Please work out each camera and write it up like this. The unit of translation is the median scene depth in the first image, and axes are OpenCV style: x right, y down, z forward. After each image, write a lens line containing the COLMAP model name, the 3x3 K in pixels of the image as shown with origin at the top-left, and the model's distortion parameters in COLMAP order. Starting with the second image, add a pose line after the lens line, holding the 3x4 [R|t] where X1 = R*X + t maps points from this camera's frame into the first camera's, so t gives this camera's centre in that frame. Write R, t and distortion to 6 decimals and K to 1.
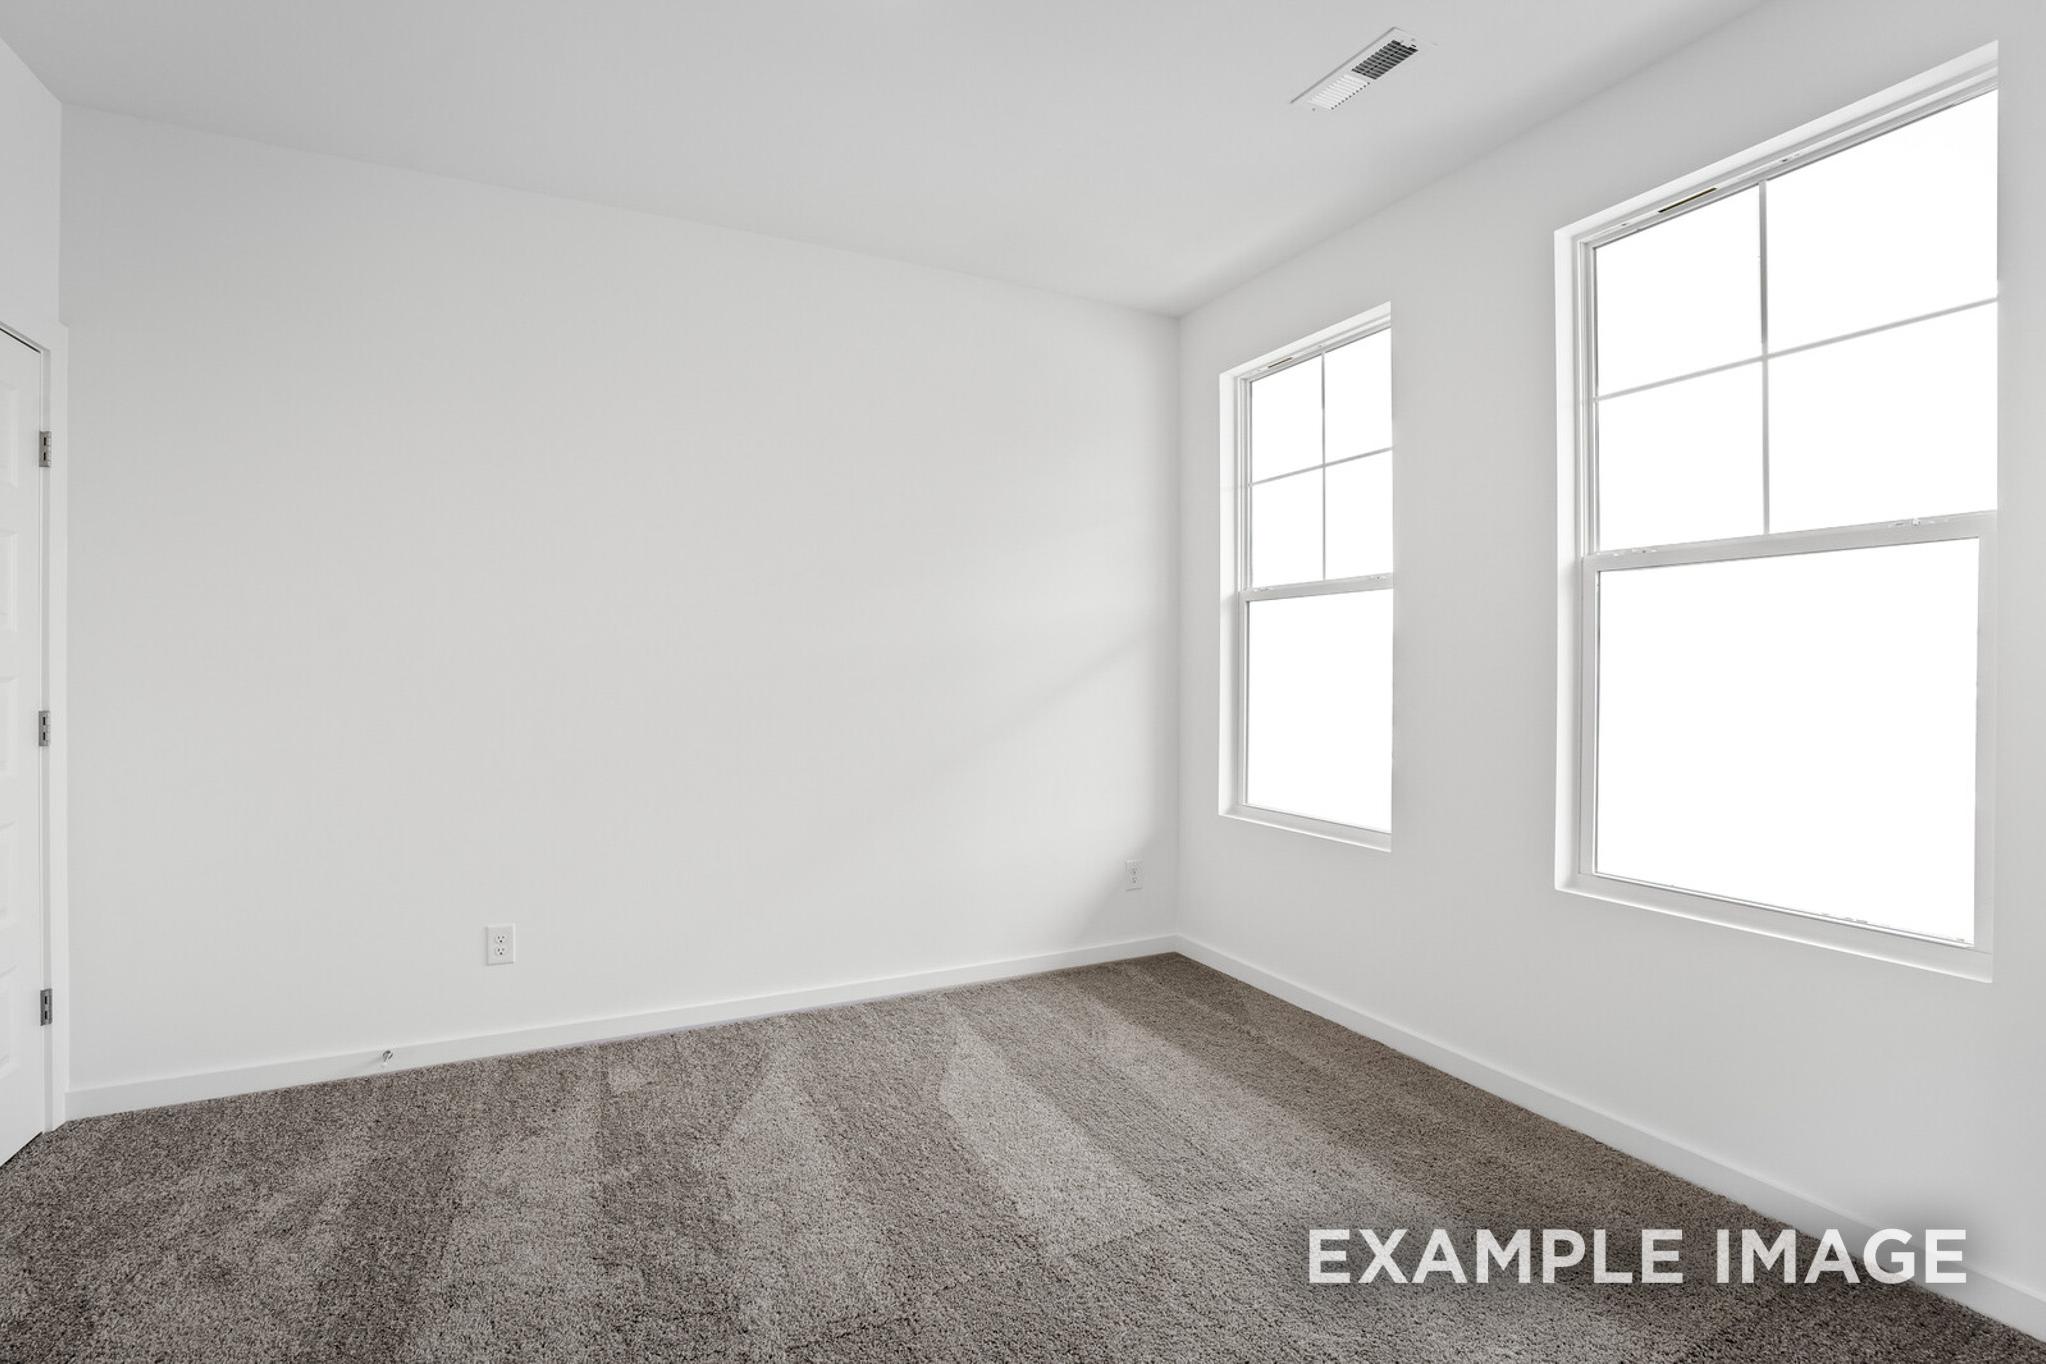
lens RADIAL K [[948.2, 0, 1025.3], [0, 948.2, 673.3], [0, 0, 1]] dist [-0.073767, 0.026444]
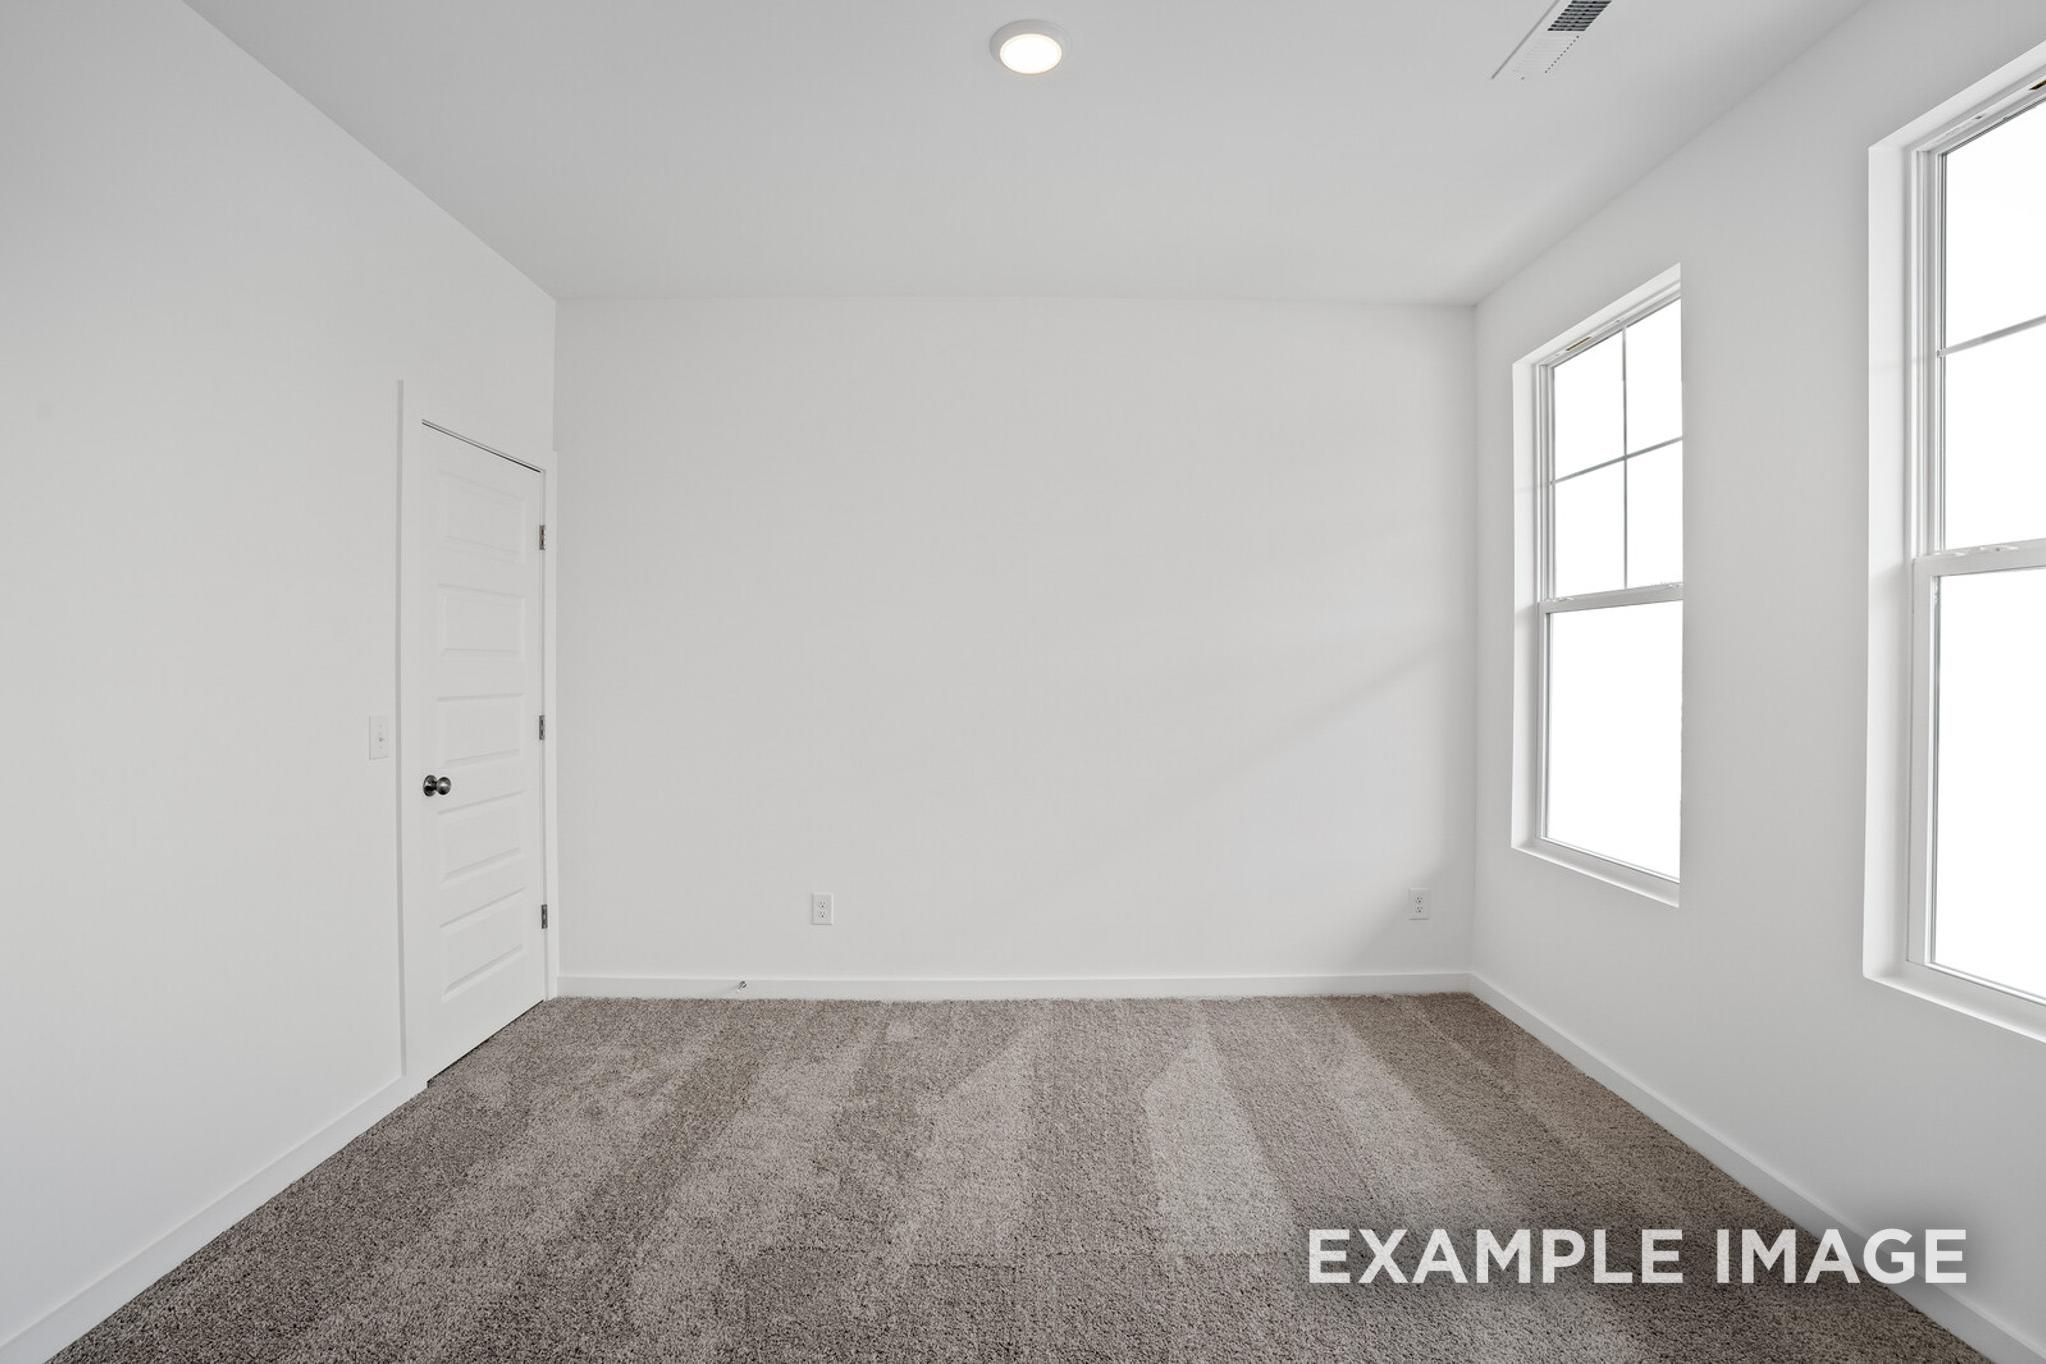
lens RADIAL K [[948.2, 0, 1025.3], [0, 948.2, 673.3], [0, 0, 1]] dist [-0.073767, 0.026444]
pose [[0.899102, 0.001809, -0.437735, 0.256963], [-0.001580, 0.999998, 0.000888, -0.027096], [0.437736, -0.000107, 0.899104, -0.019290]]
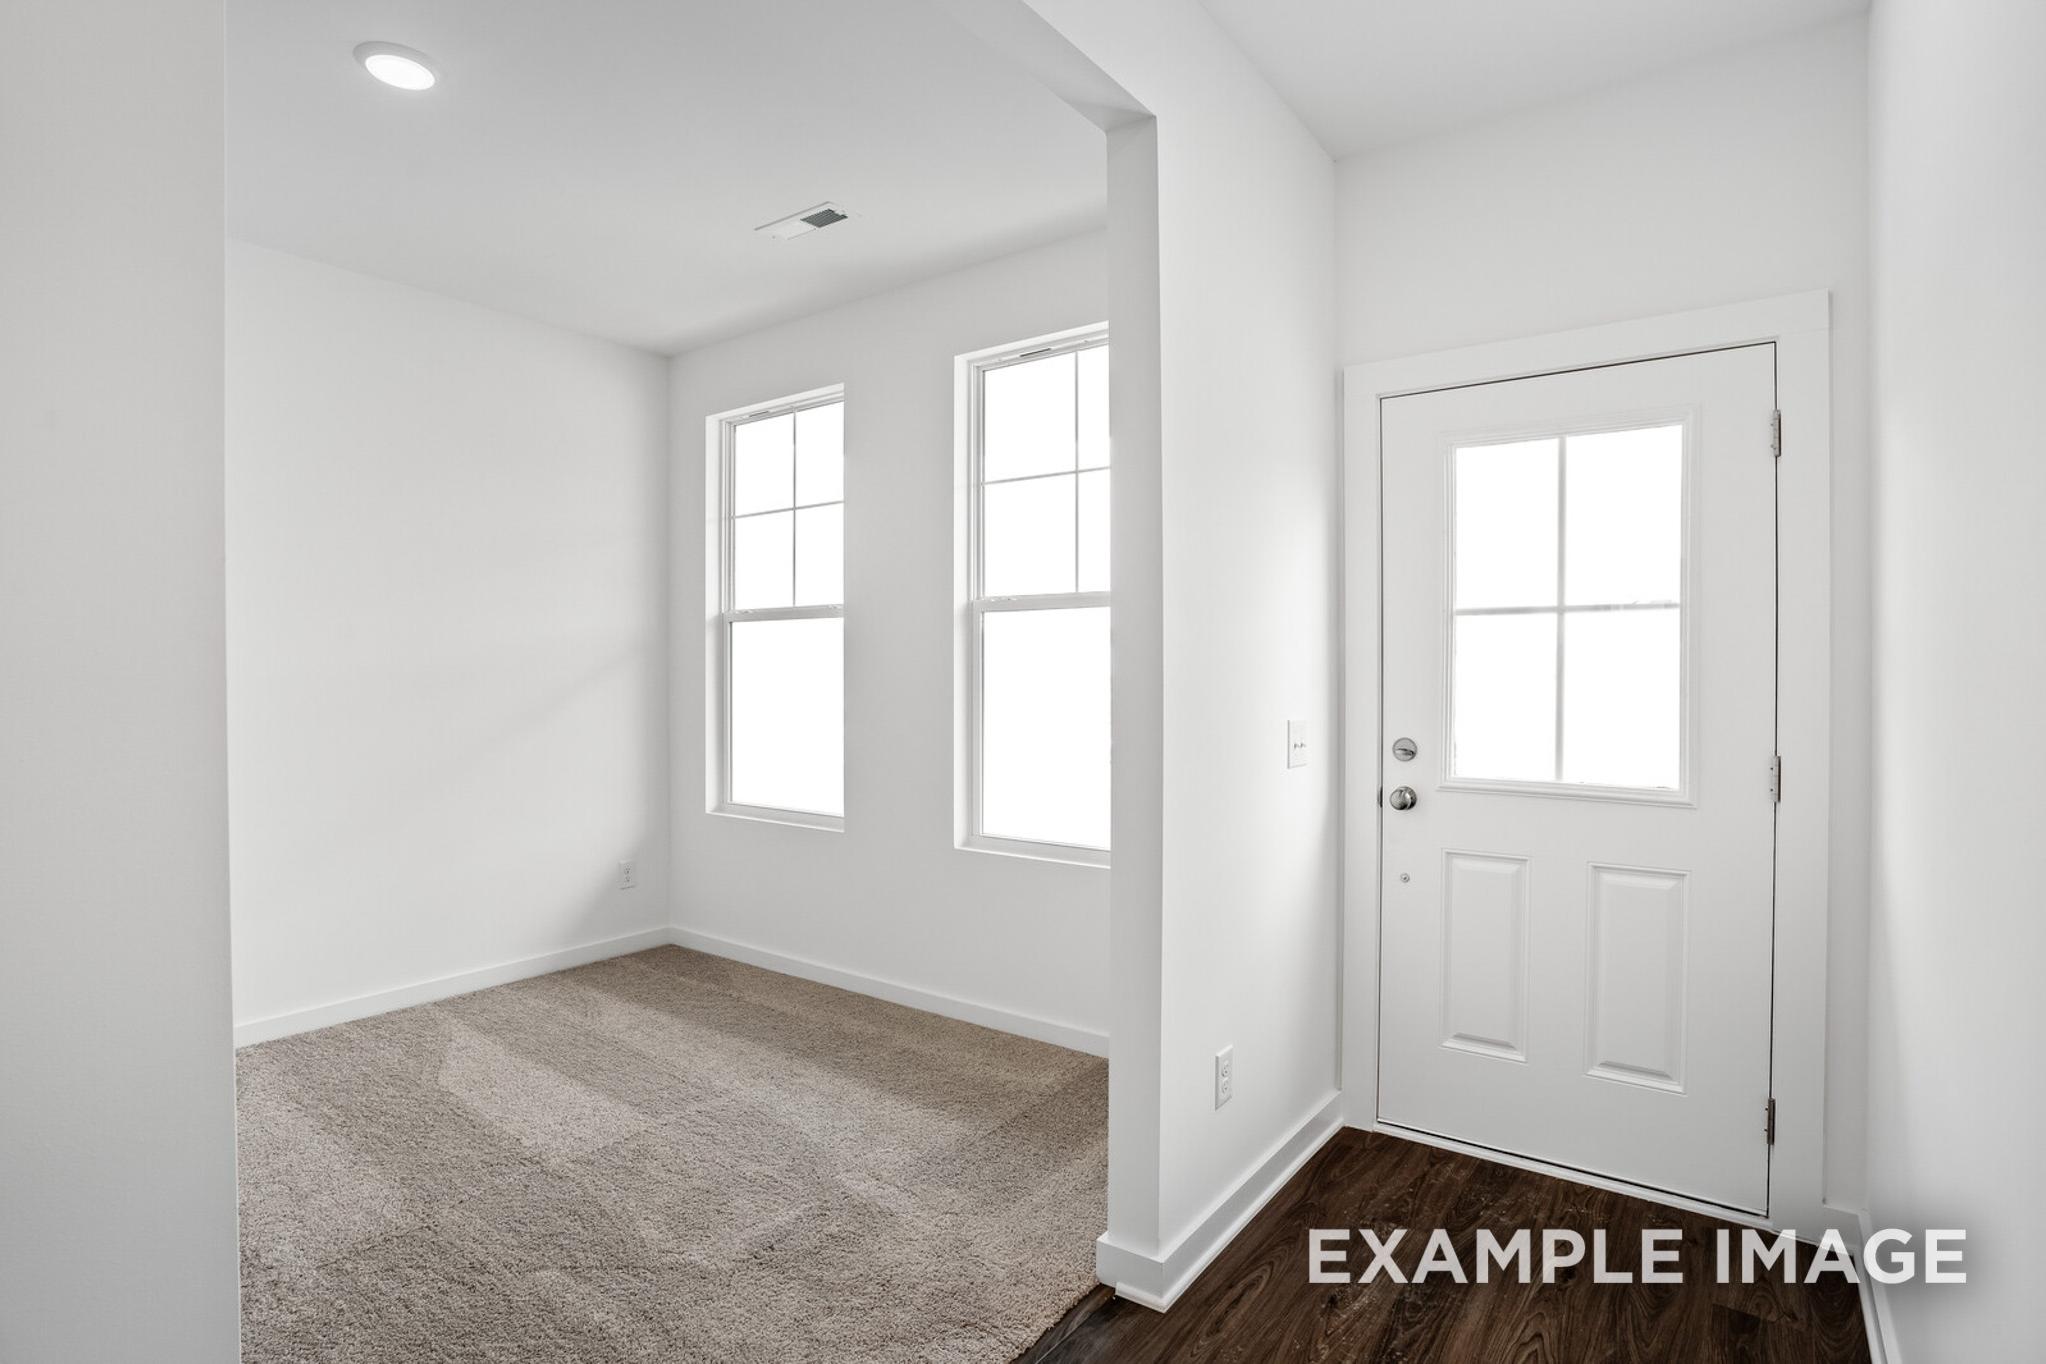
lens RADIAL K [[1037.1, 0, 1030.4], [0, 1037.1, 672.7], [0, 0, 1]] dist [-0.067466, 0.031416]
pose [[0.888908, -0.007596, 0.458023, -0.014742], [0.007208, 0.999971, 0.002596, -0.023683], [-0.458029, 0.000994, 0.888937, -0.375546]]
